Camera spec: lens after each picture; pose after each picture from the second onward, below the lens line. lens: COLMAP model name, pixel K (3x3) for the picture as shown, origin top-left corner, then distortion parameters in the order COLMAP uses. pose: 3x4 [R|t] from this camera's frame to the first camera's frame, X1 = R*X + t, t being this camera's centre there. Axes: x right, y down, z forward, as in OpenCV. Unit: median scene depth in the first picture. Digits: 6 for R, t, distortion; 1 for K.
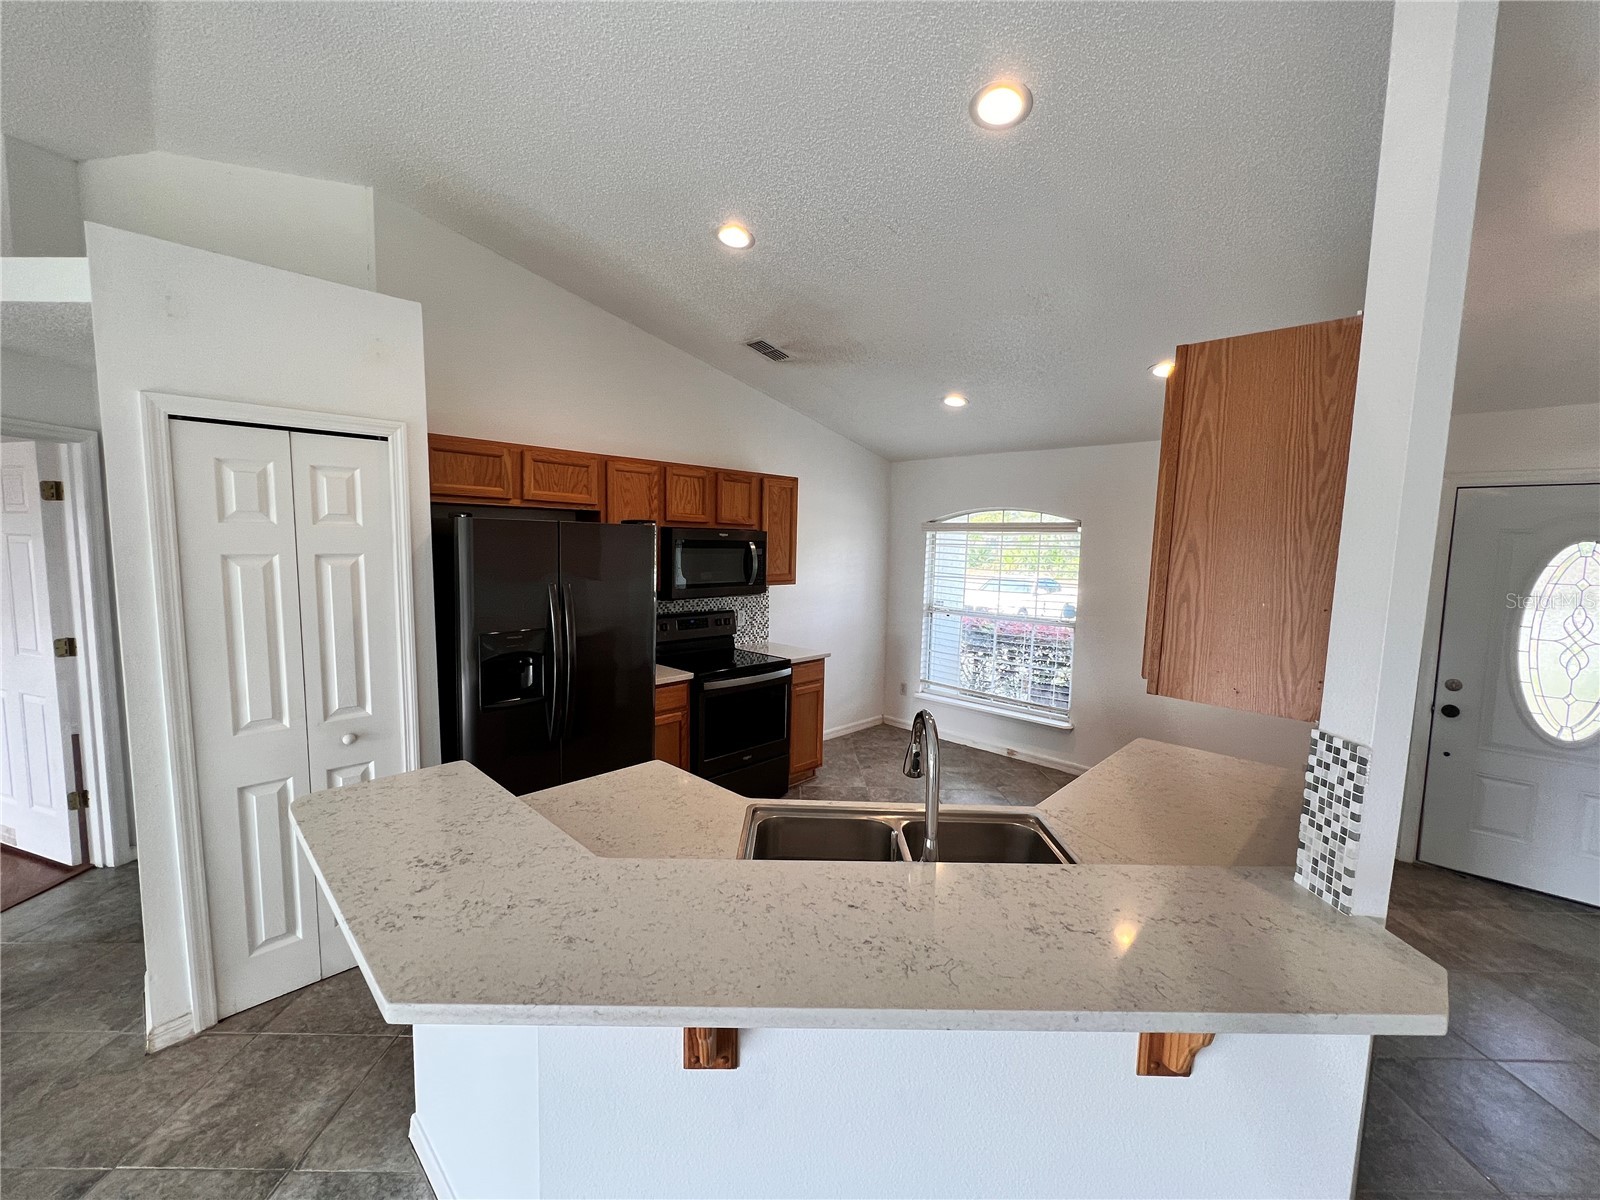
lens RADIAL K [[639.7, 0, 794.5], [0, 639.7, 600.5], [0, 0, 1]] dist [-0.000985, 0.000224]
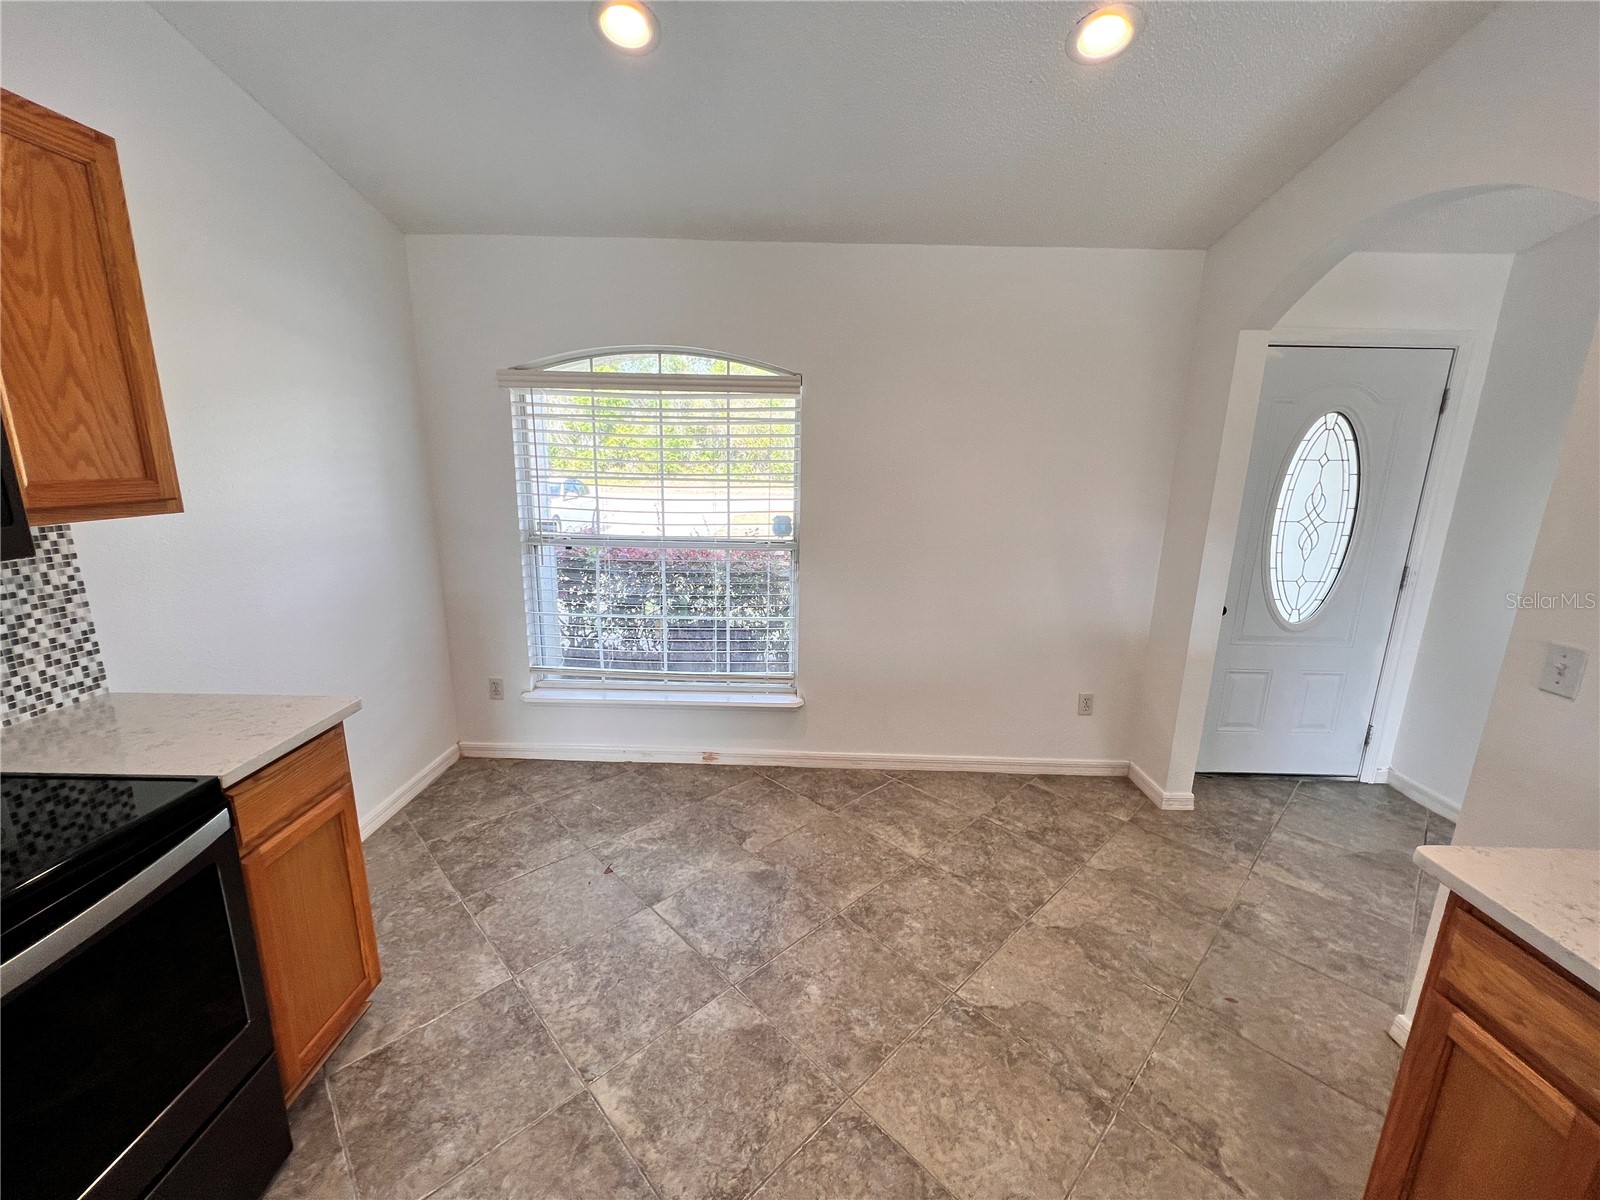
lens RADIAL K [[639.7, 0, 794.5], [0, 639.7, 600.5], [0, 0, 1]] dist [-0.000985, 0.000224]
pose [[0.723548, -0.160232, 0.671419, 0.001274], [0.058286, 0.983393, 0.171873, -0.021514], [-0.687809, -0.085224, 0.720871, 0.631850]]
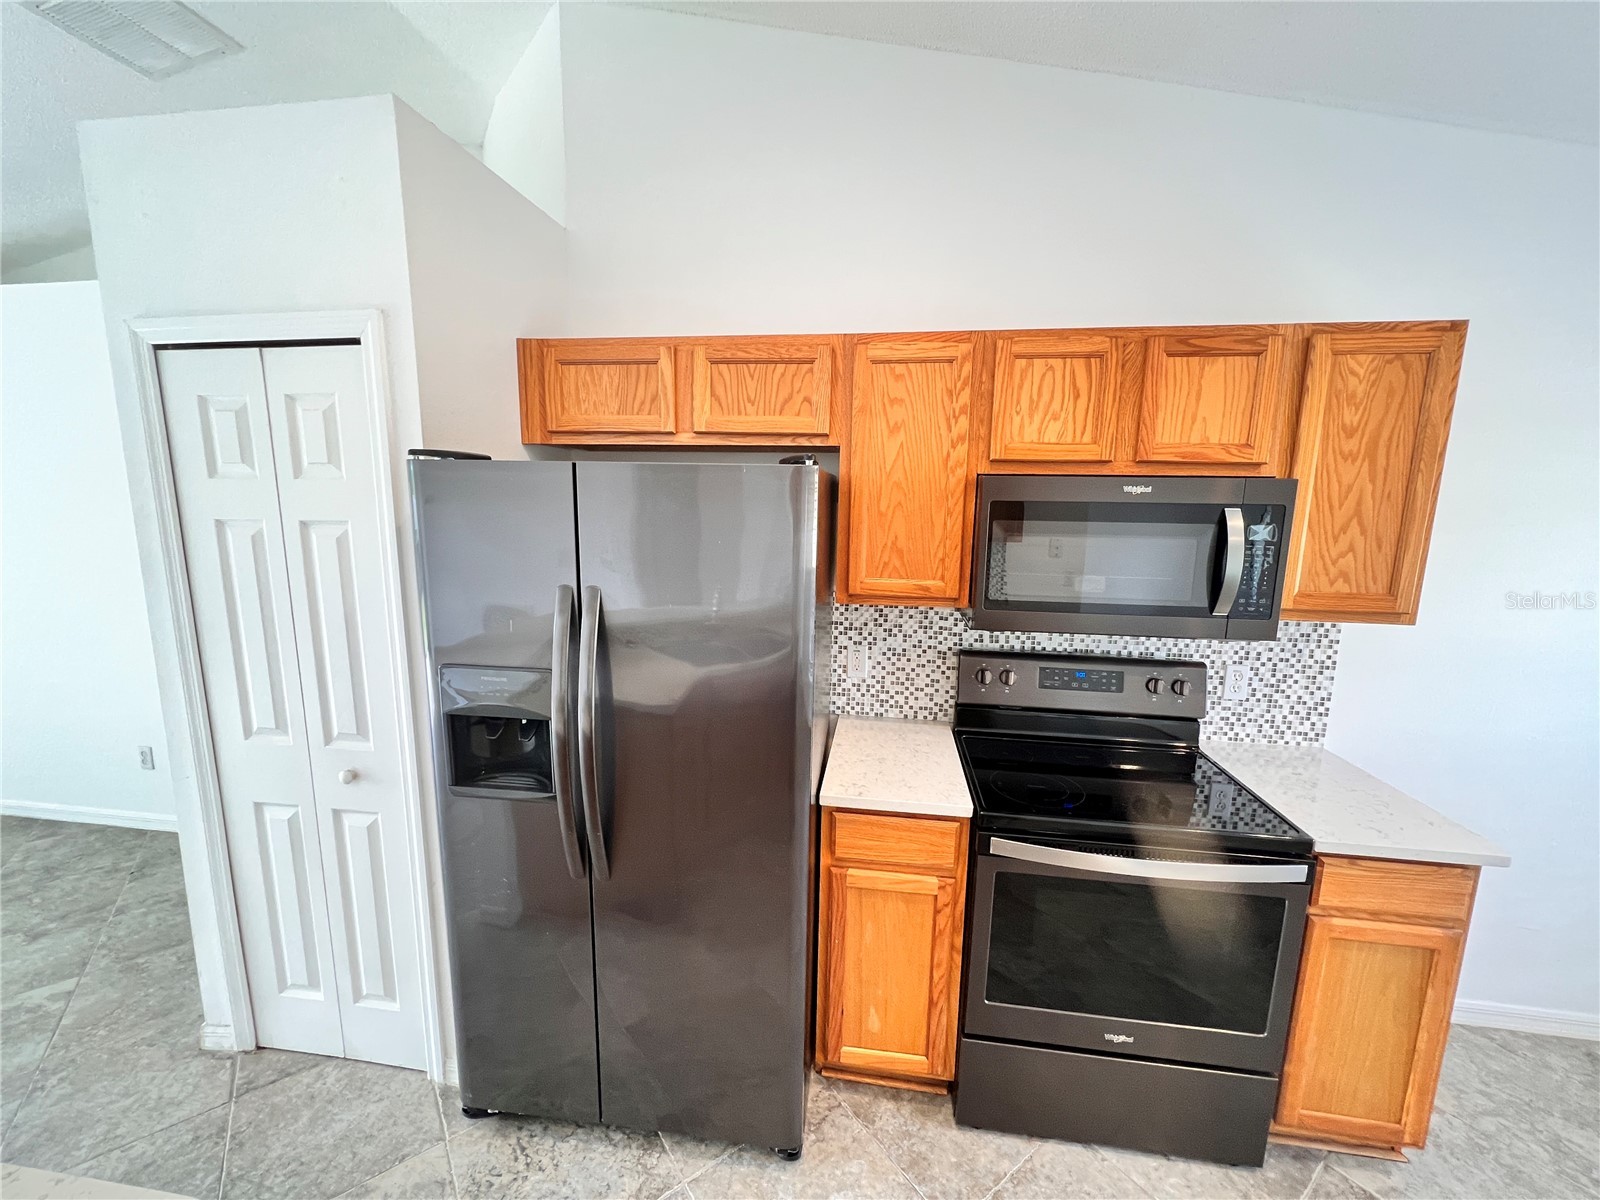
lens RADIAL K [[639.7, 0, 794.5], [0, 639.7, 600.5], [0, 0, 1]] dist [-0.000985, 0.000224]
pose [[0.591587, 0.117603, -0.797618, 0.092658], [-0.078085, 0.993011, 0.088497, -0.049866], [0.802451, 0.009929, 0.596635, 0.567213]]
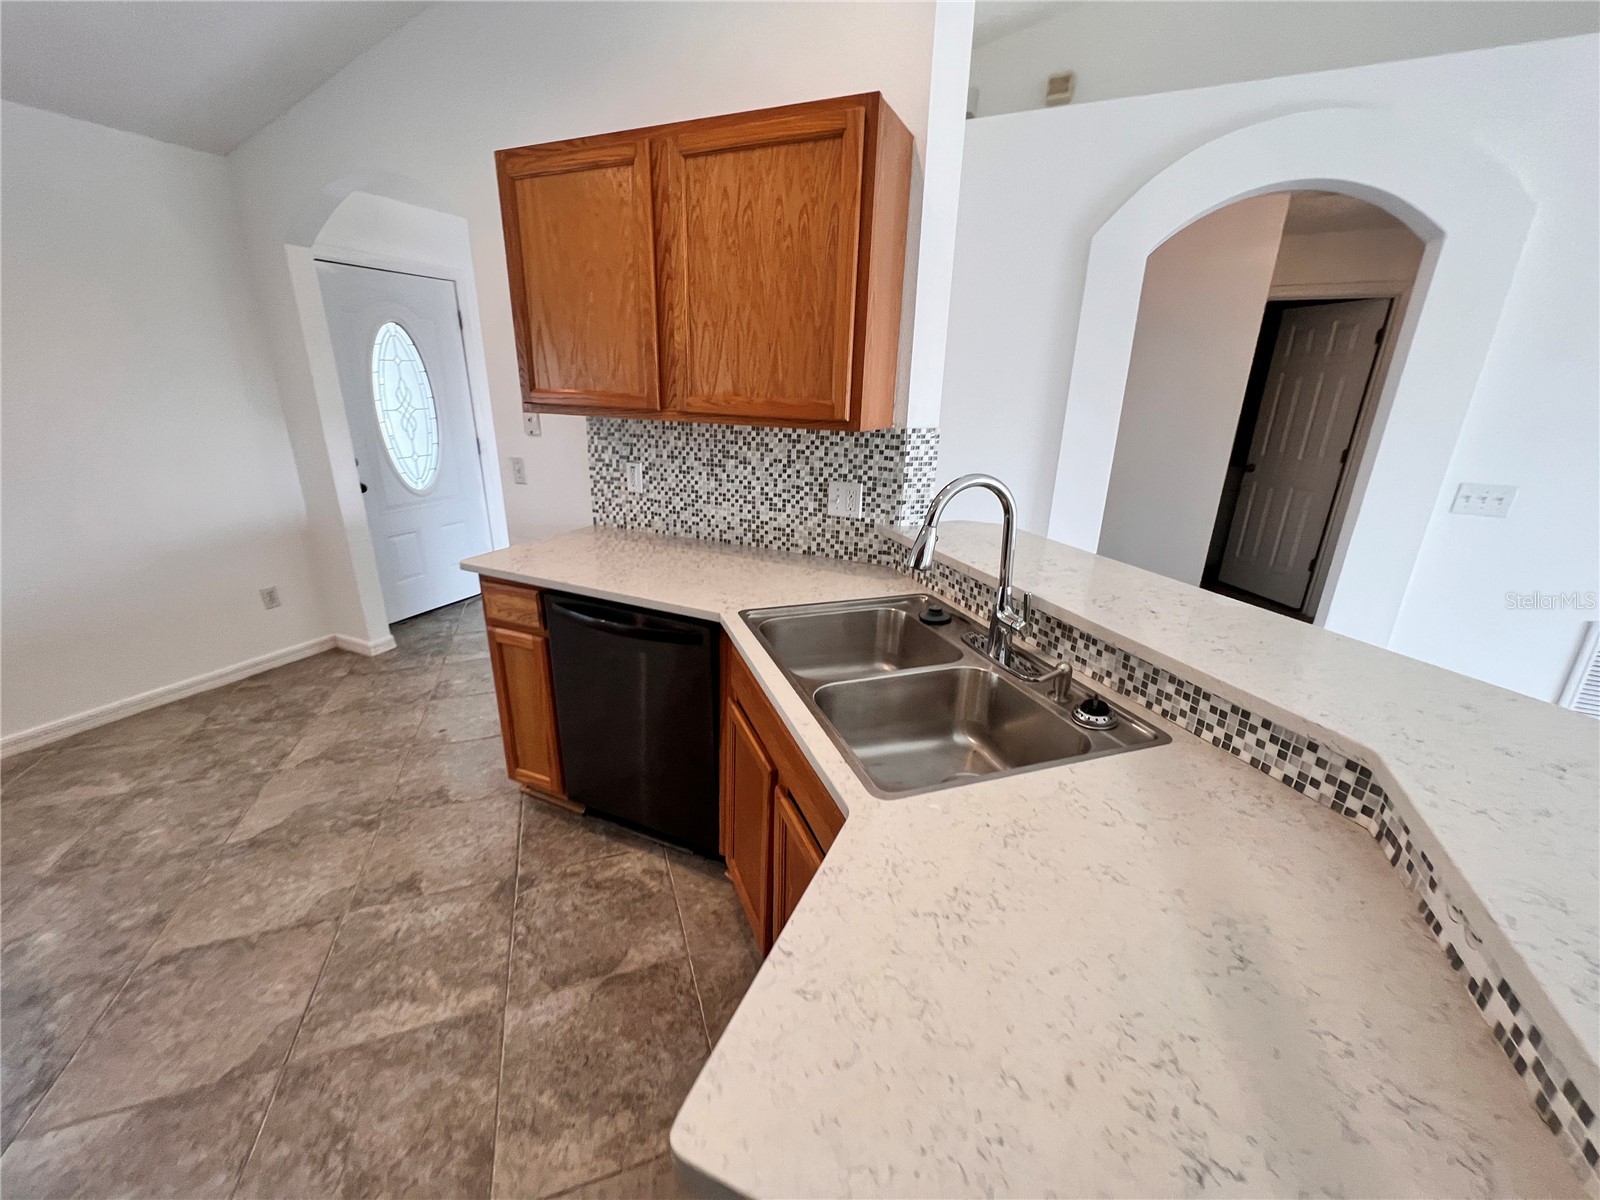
lens RADIAL K [[642.6, 0, 792.3], [0, 642.6, 599.1], [0, 0, 1]] dist [0.002984, 0.000406]
pose [[-0.327988, -0.329921, 0.885198, -0.199810], [0.064374, 0.927049, 0.369372, -0.005244], [-0.942486, 0.178133, -0.282823, 0.538289]]
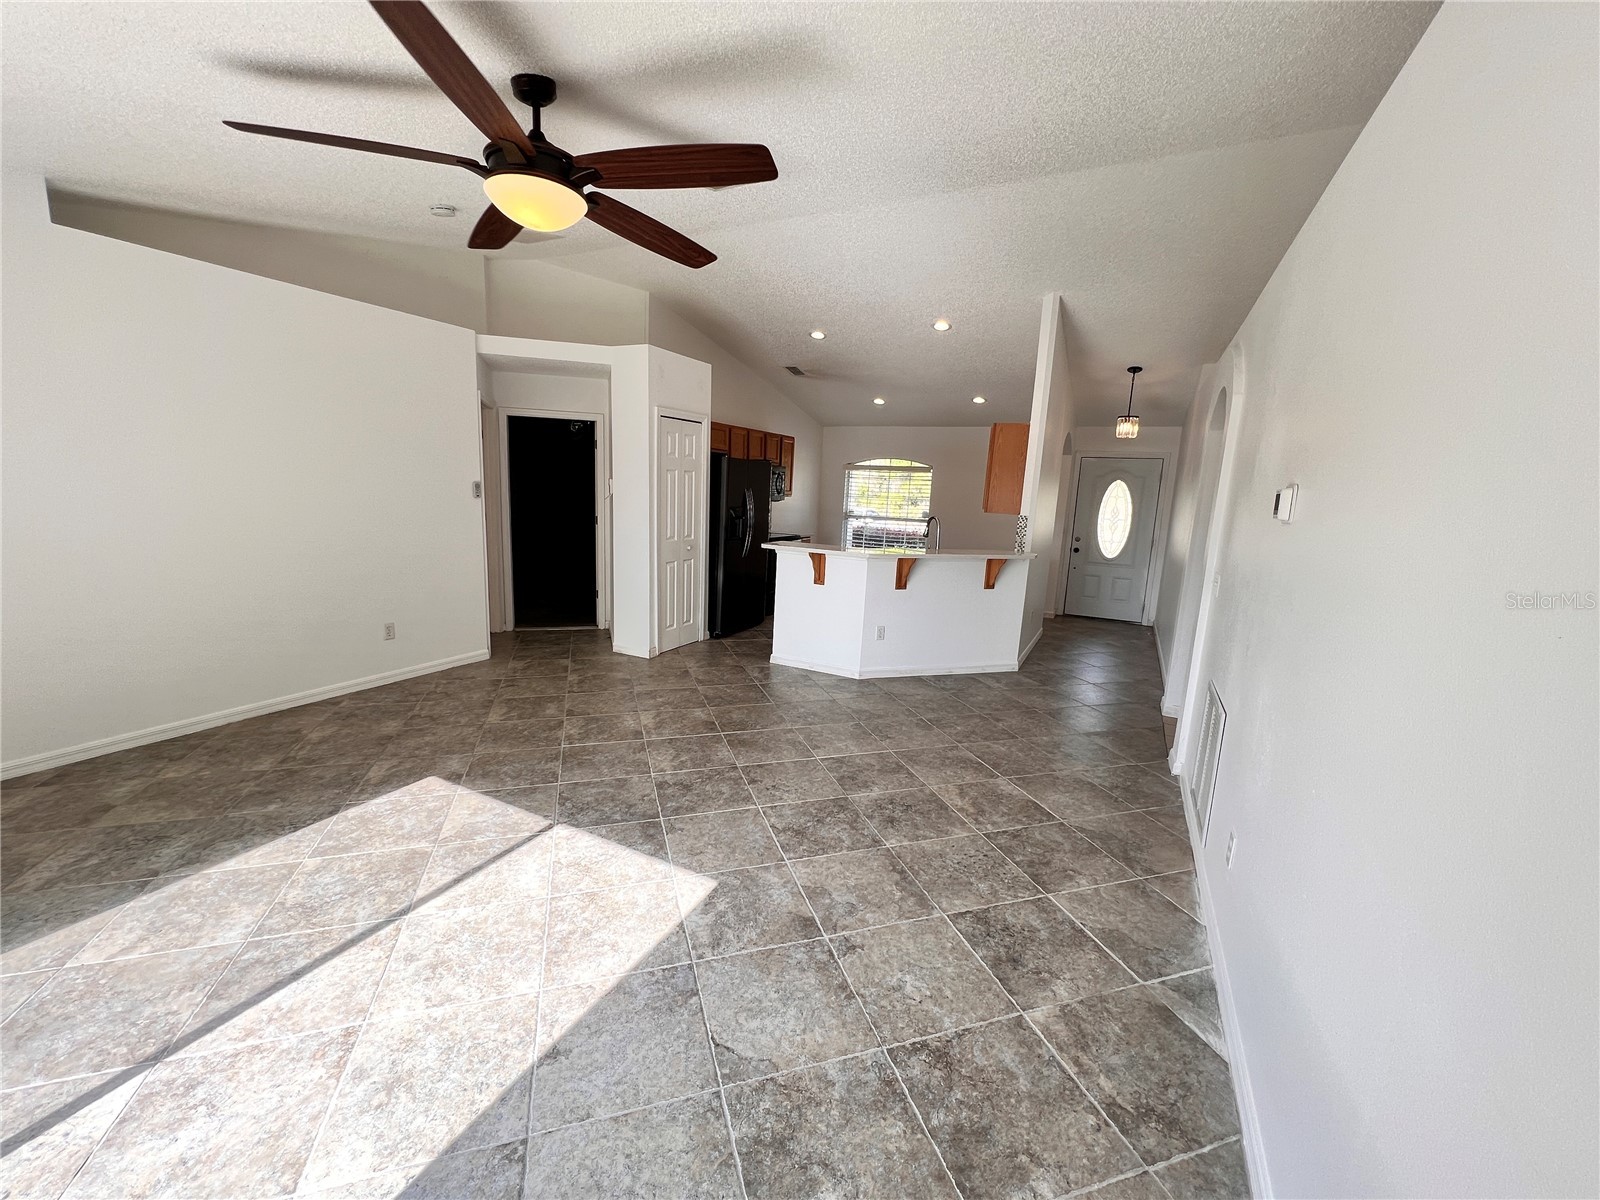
lens RADIAL K [[642.5, 0, 796.2], [0, 642.5, 599.1], [0, 0, 1]] dist [0.002161, -0.000369]
pose [[0.953932, -0.030661, 0.298453, -0.609698], [0.003775, 0.995912, 0.090246, 0.111242], [-0.300000, -0.084962, 0.950148, -0.854464]]
